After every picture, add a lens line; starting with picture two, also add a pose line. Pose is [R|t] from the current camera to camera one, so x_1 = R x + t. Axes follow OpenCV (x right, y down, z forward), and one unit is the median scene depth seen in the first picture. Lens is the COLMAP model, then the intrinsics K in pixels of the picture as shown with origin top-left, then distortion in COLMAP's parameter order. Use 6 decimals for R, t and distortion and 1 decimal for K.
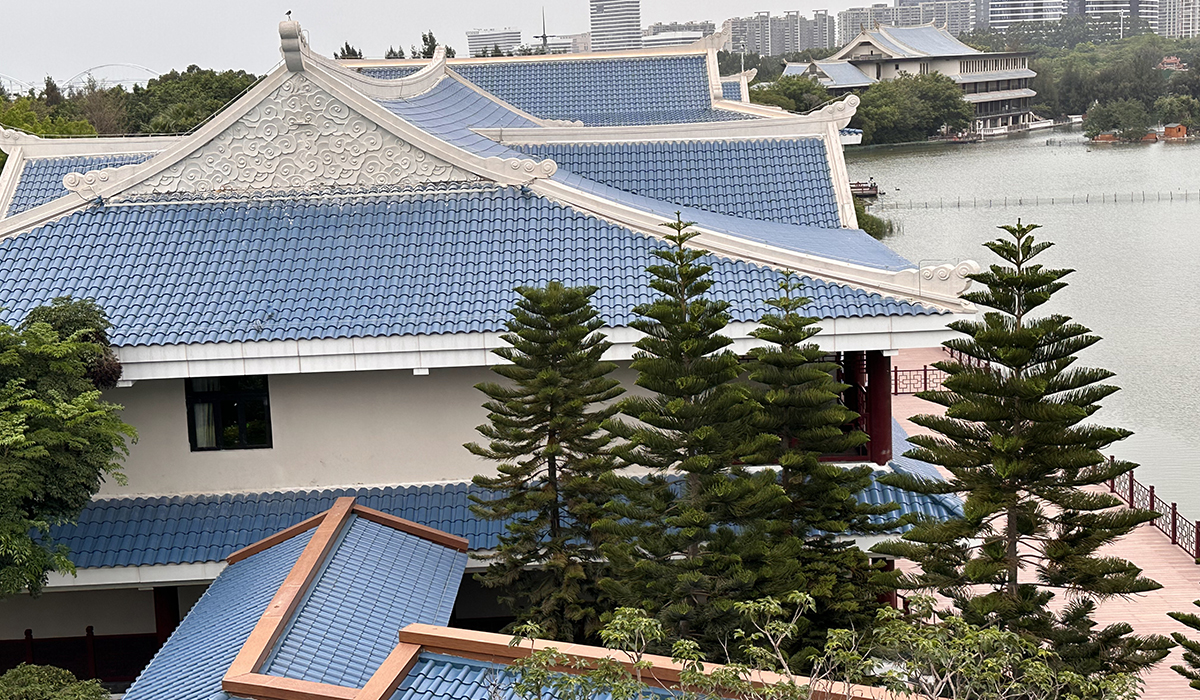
lens RADIAL K [[1552.5, 0, 604.0], [0, 1552.5, 350.9], [0, 0, 1]] dist [0.063300, 0.000000]
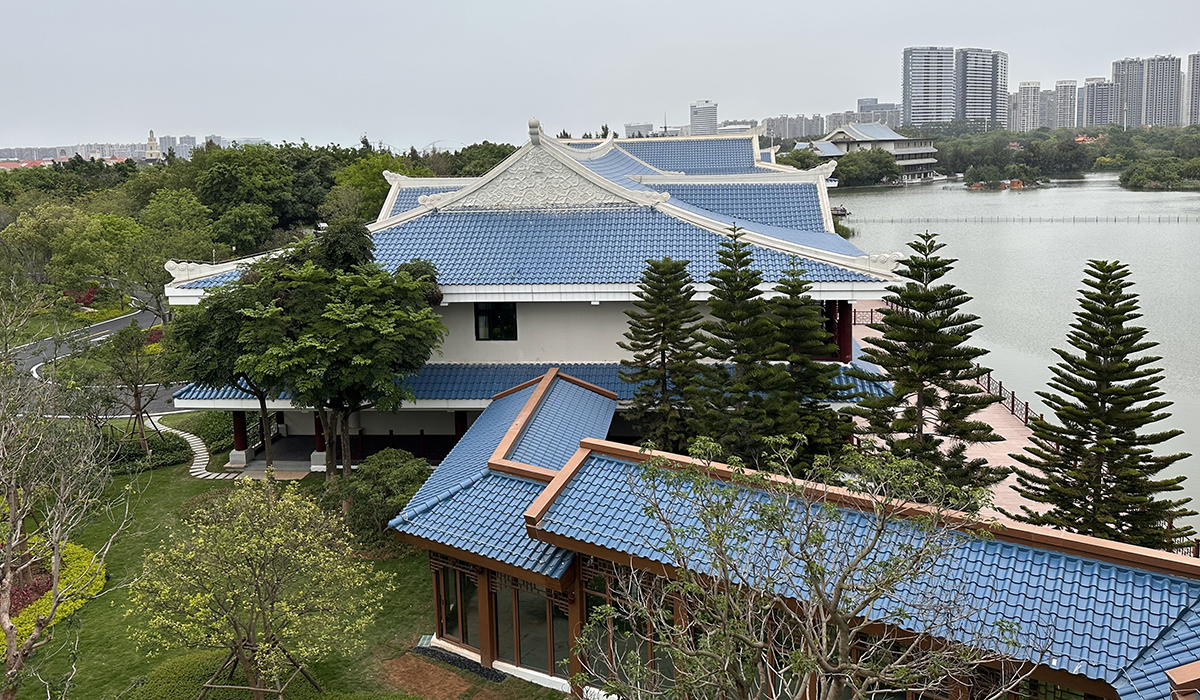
lens RADIAL K [[1053.5, 0, 597.5], [0, 1053.5, 351.9], [0, 0, 1]] dist [-0.010064, -0.005112]
pose [[0.991867, 0.038495, -0.121314, 0.041828], [-0.032998, 0.998350, 0.046997, 0.012098], [0.122923, -0.042612, 0.991501, -0.267686]]
